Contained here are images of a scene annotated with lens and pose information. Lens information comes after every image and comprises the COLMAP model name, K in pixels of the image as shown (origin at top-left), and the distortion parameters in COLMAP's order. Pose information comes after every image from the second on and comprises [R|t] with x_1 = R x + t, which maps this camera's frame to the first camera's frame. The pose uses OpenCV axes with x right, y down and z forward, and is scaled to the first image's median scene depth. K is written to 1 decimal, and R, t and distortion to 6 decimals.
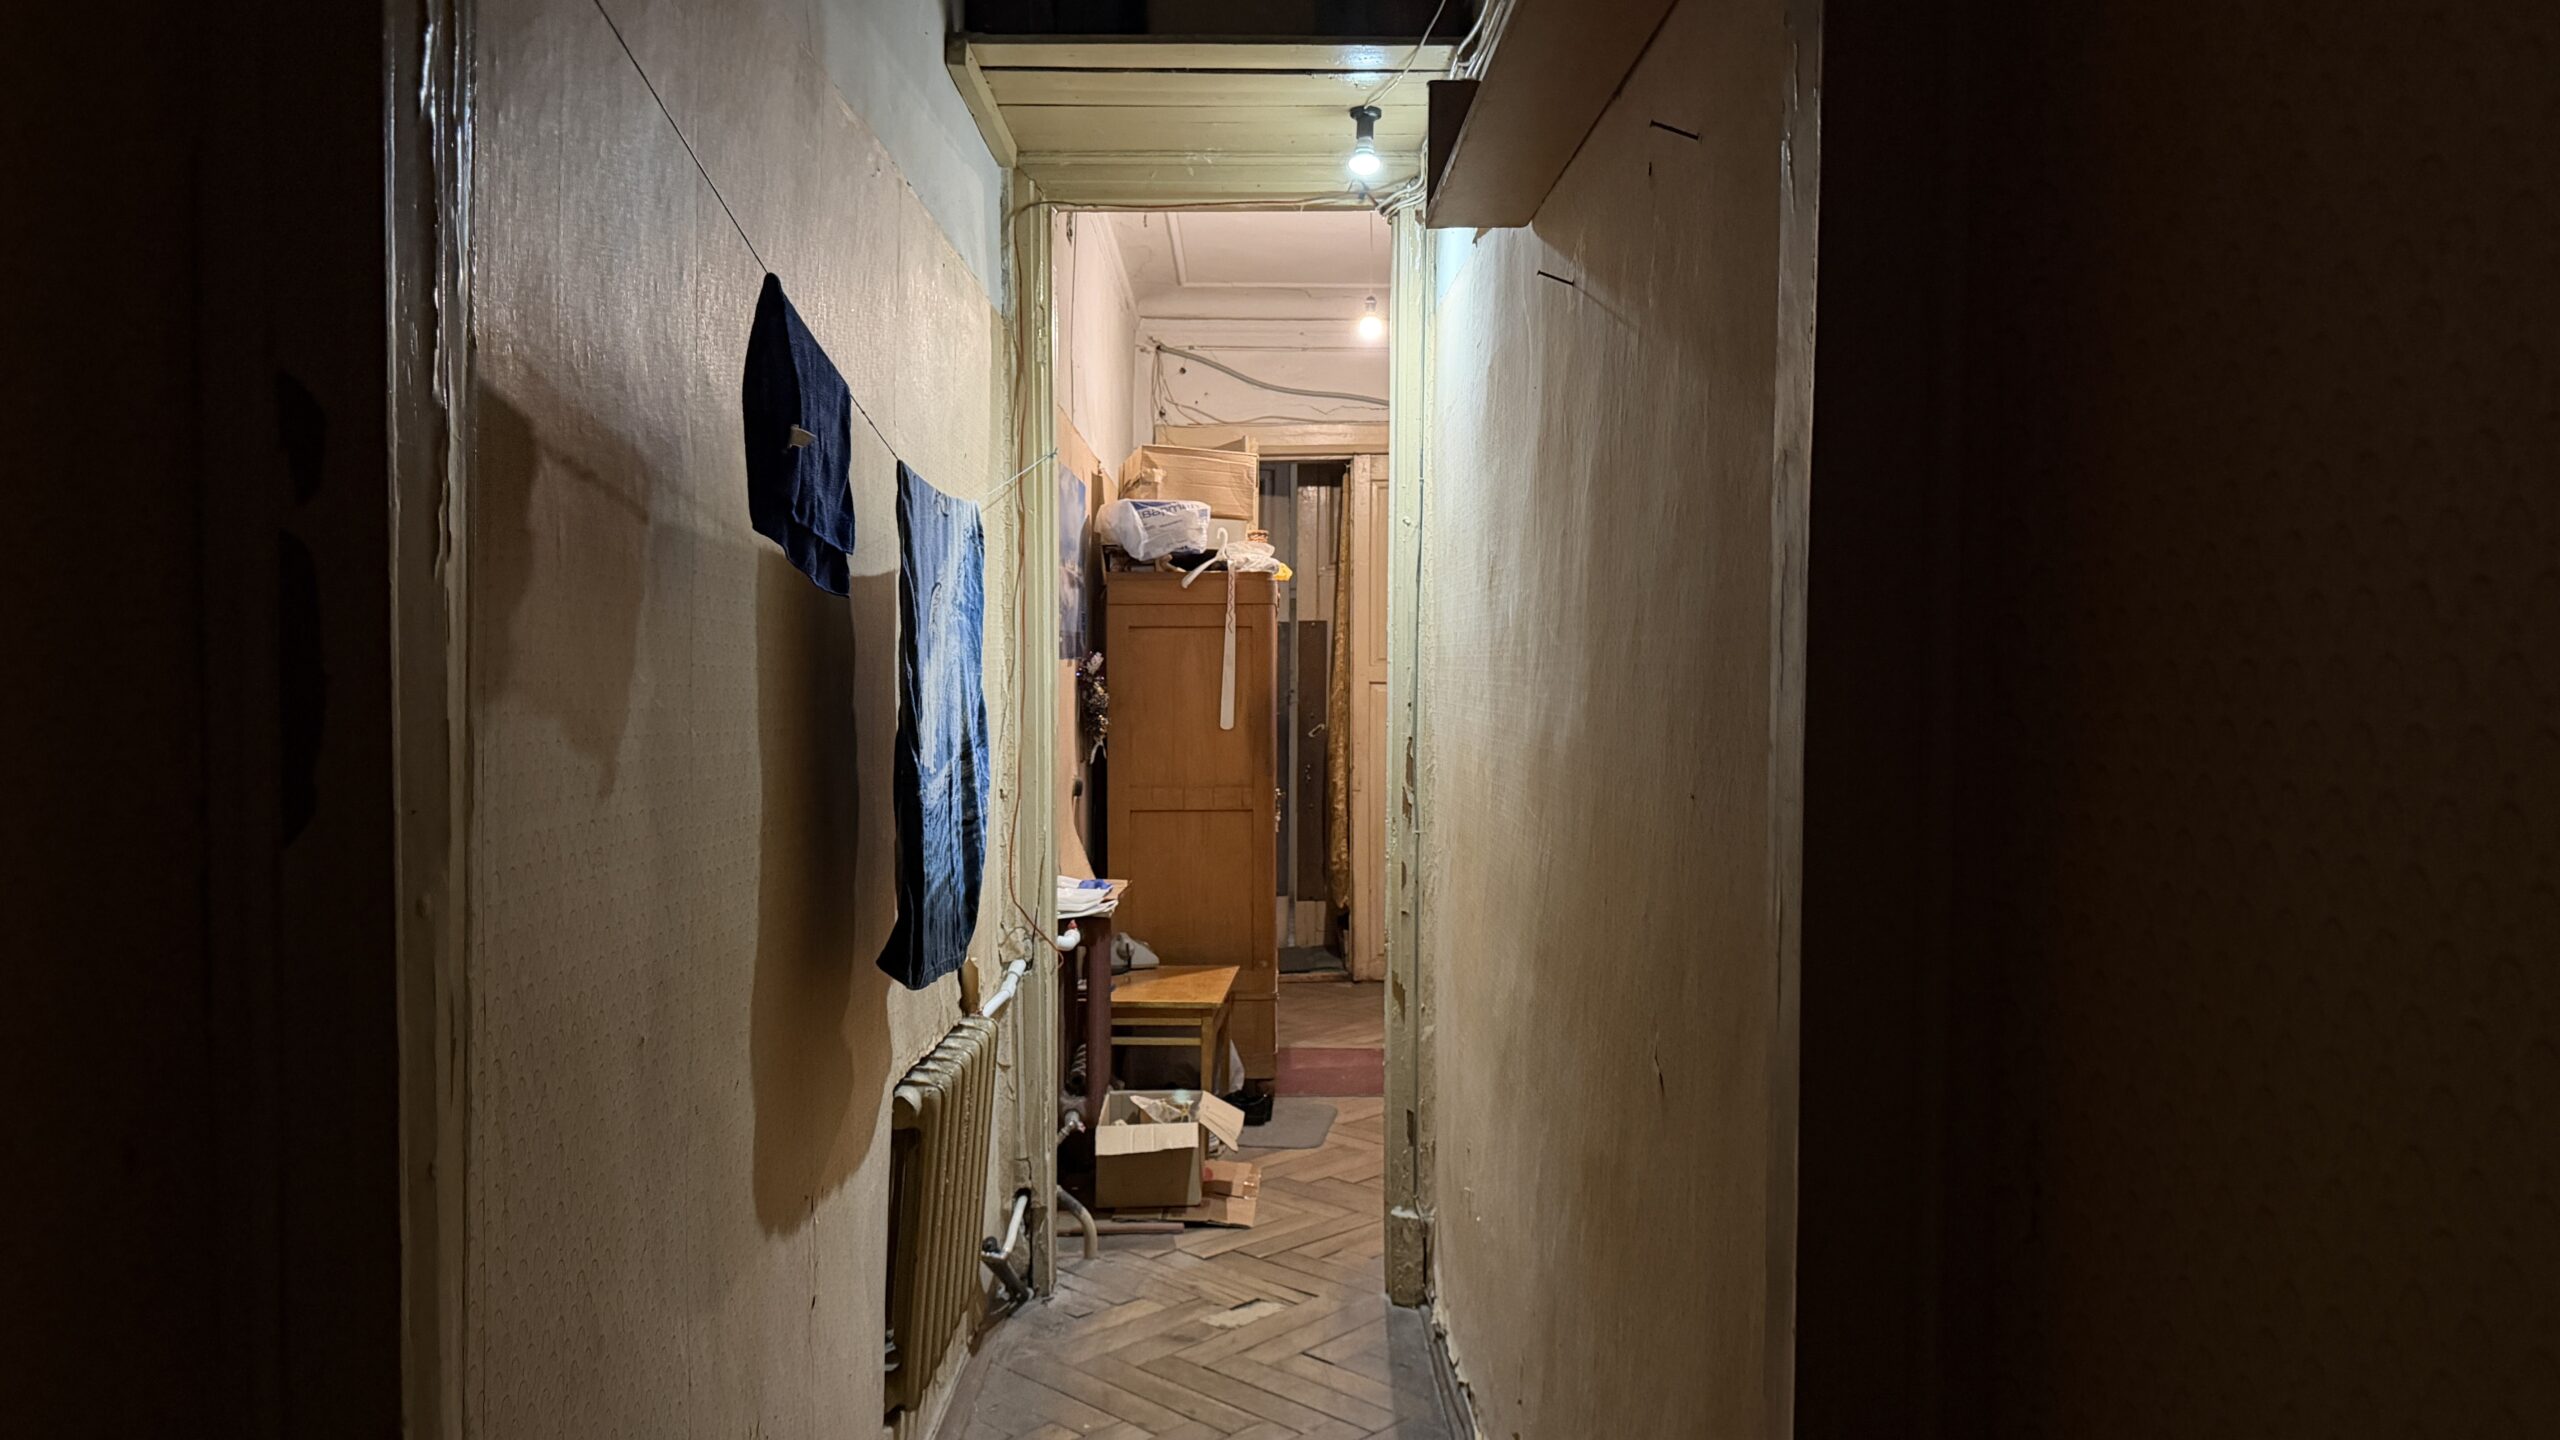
lens RADIAL K [[1863.2, 0, 1266.0], [0, 1863.2, 725.3], [0, 0, 1]] dist [0.092850, -0.140283]
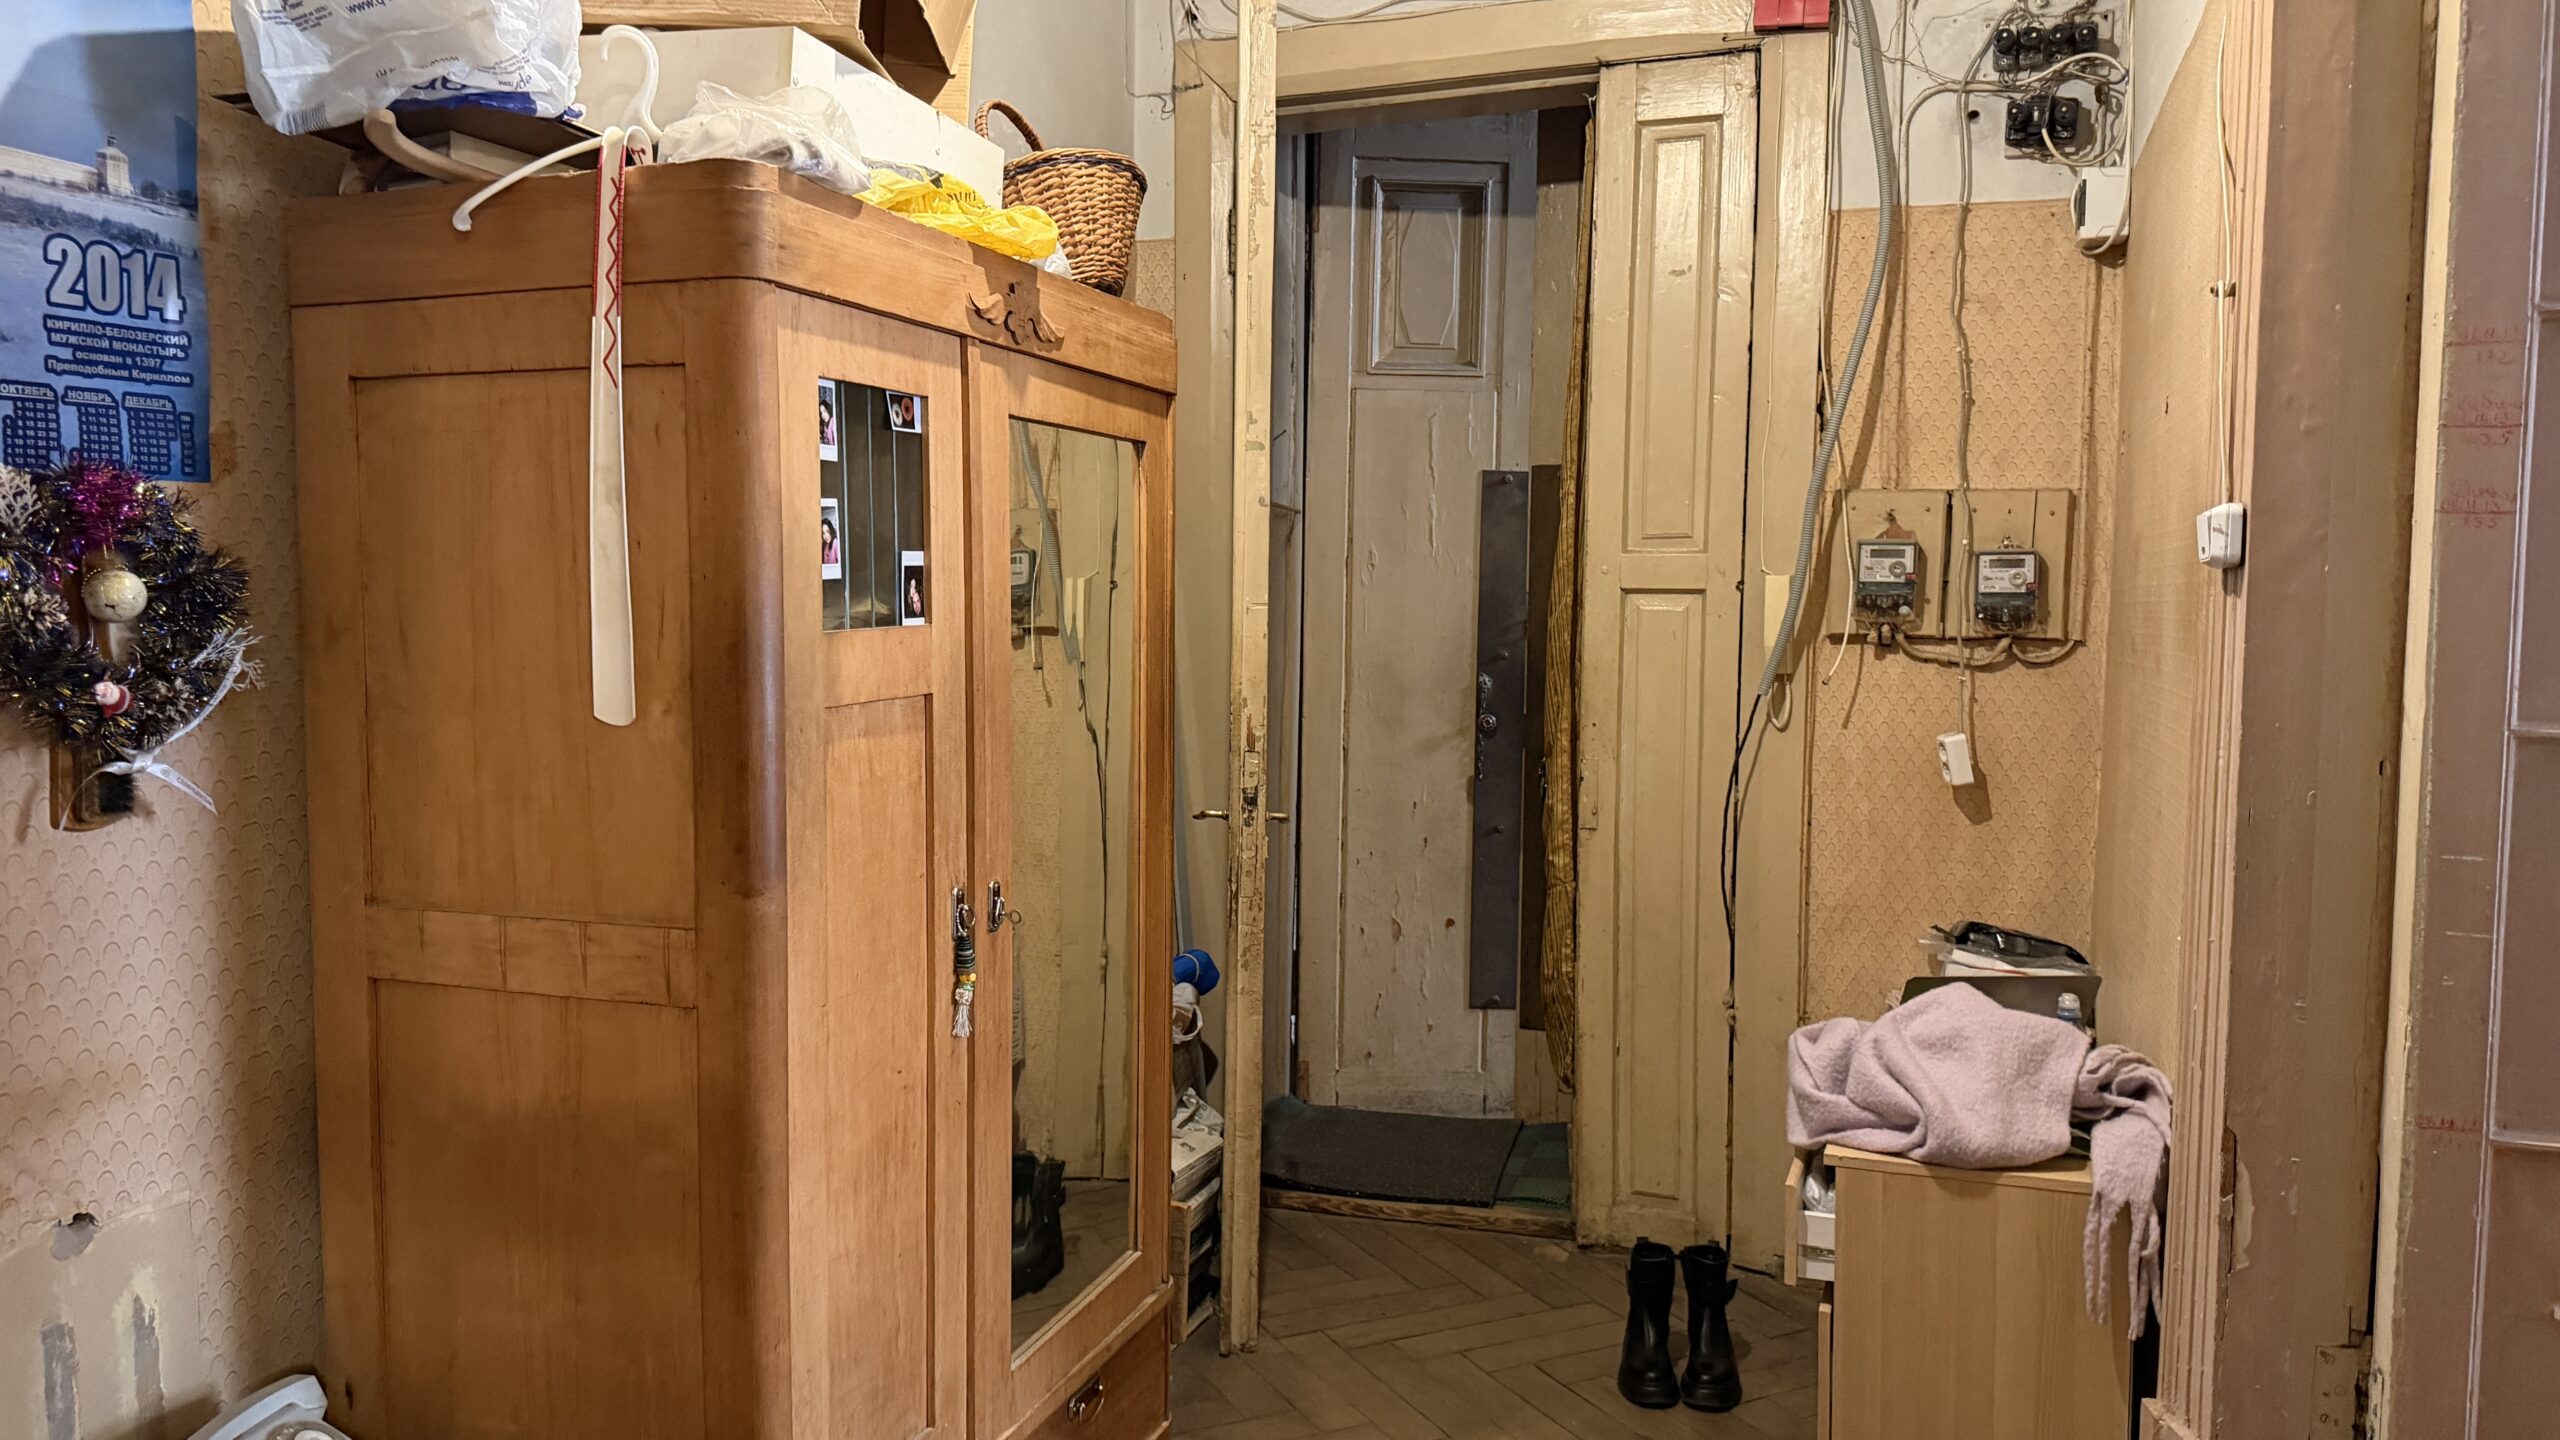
lens RADIAL K [[1863.2, 0, 1226.4], [0, 1863.2, 728.7], [0, 0, 1]] dist [0.092850, -0.140283]
pose [[0.940008, 0.030398, -0.339796, 0.166151], [-0.015446, 0.998793, 0.046620, -0.012521], [0.340803, -0.038575, 0.939343, 0.757617]]
